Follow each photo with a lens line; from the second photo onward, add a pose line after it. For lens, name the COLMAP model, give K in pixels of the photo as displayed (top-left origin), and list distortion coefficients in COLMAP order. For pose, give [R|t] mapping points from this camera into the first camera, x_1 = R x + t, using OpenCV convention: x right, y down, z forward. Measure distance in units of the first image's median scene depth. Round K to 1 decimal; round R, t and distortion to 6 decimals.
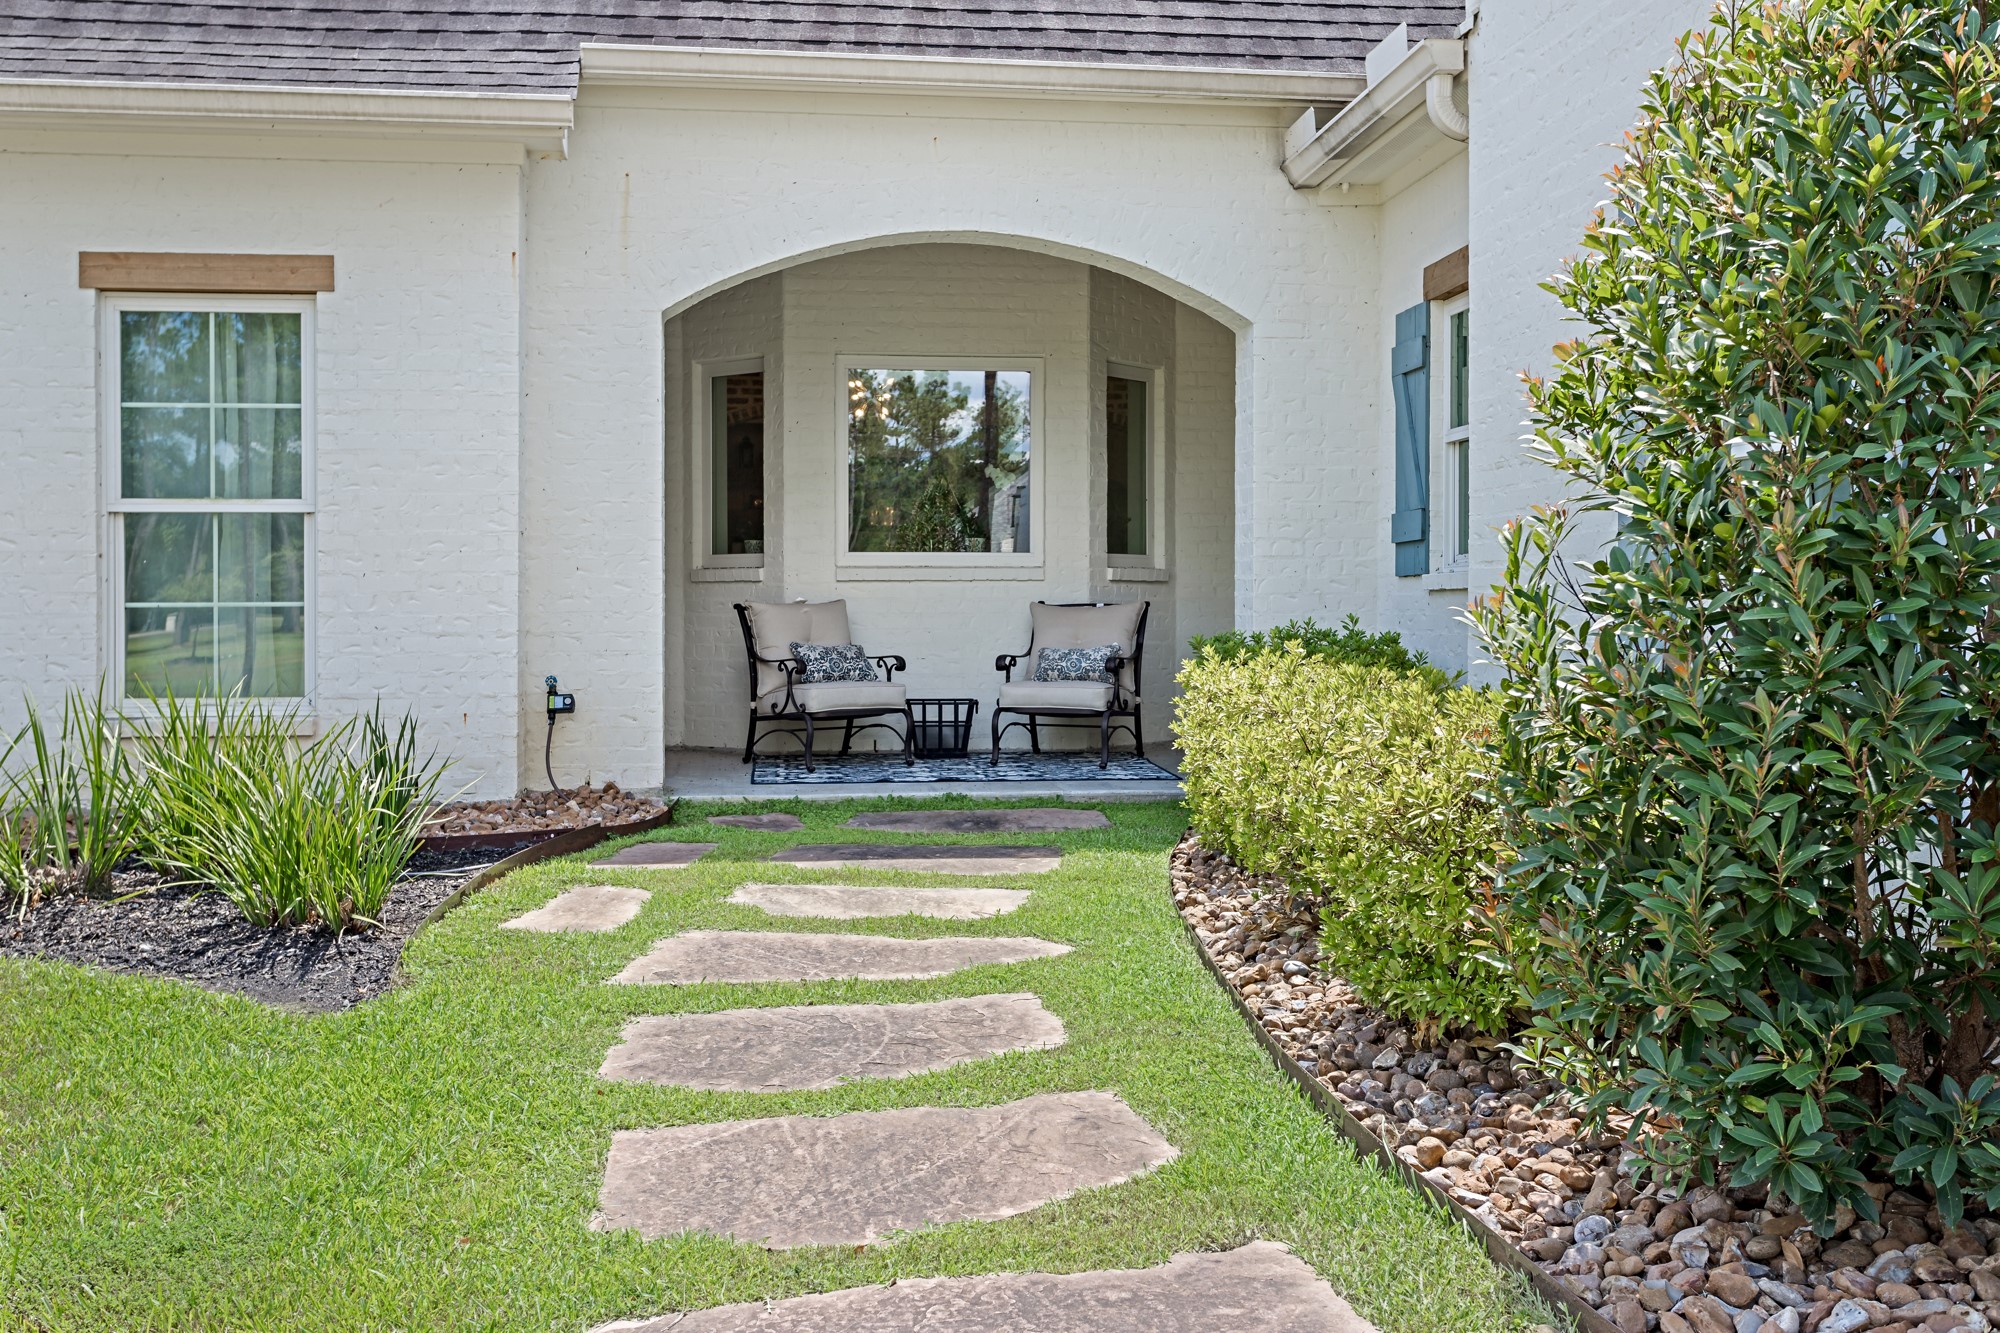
lens RADIAL K [[2064.4, 0, 1001.1], [0, 2064.4, 660.9], [0, 0, 1]] dist [-0.025367, 0.000000]
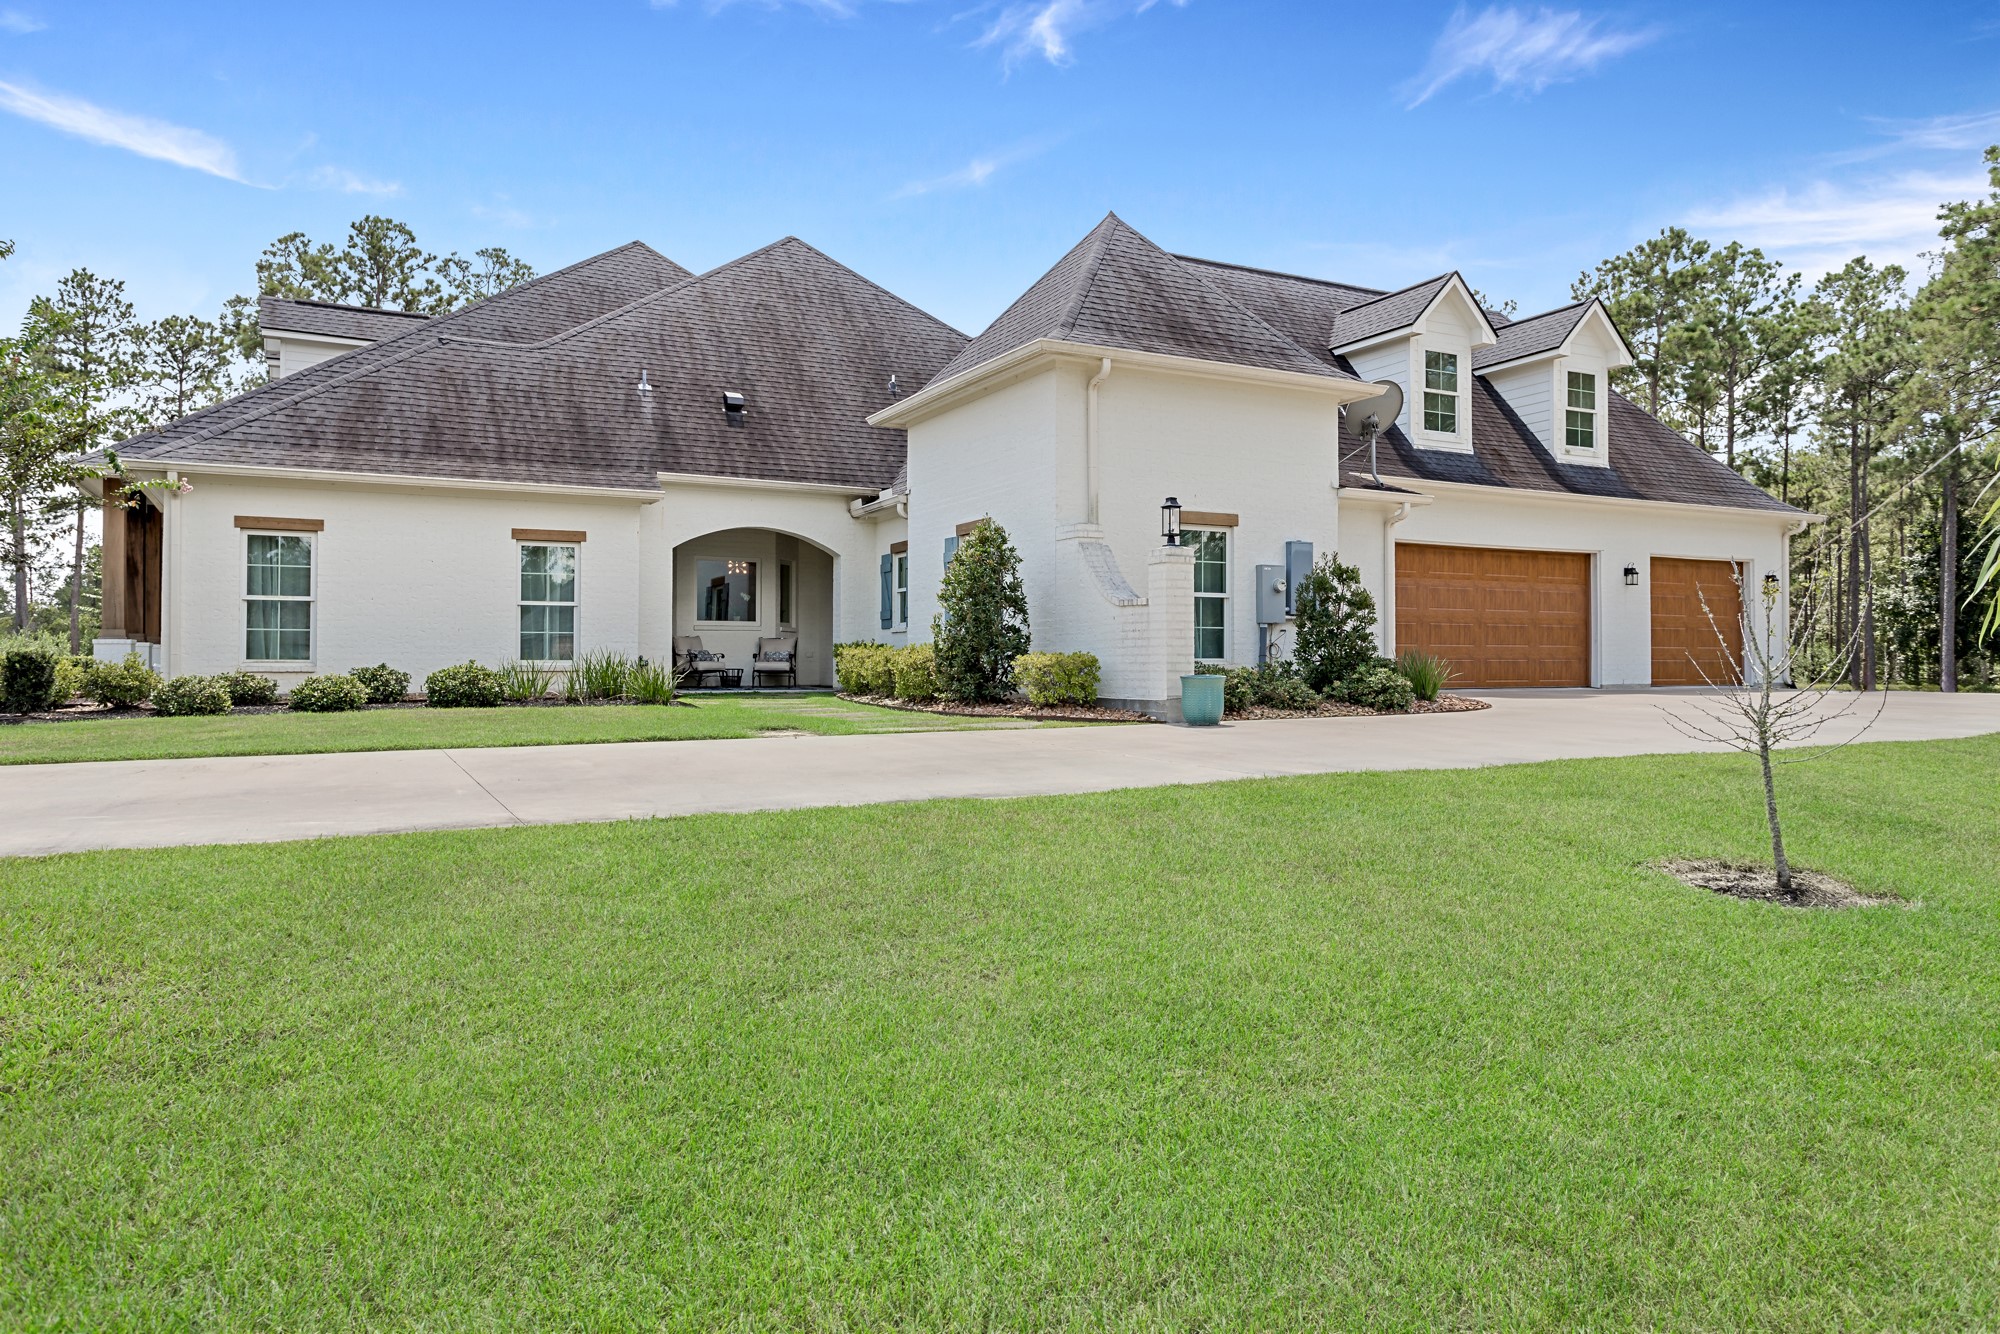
lens RADIAL K [[1319.6, 0, 1000.8], [0, 1319.6, 668.9], [0, 0, 1]] dist [0.000985, 0.000174]
pose [[0.938827, 0.002104, 0.344384, -0.395221], [0.006632, 0.999685, -0.024188, 0.083265], [-0.344326, 0.024992, 0.938517, -1.194112]]
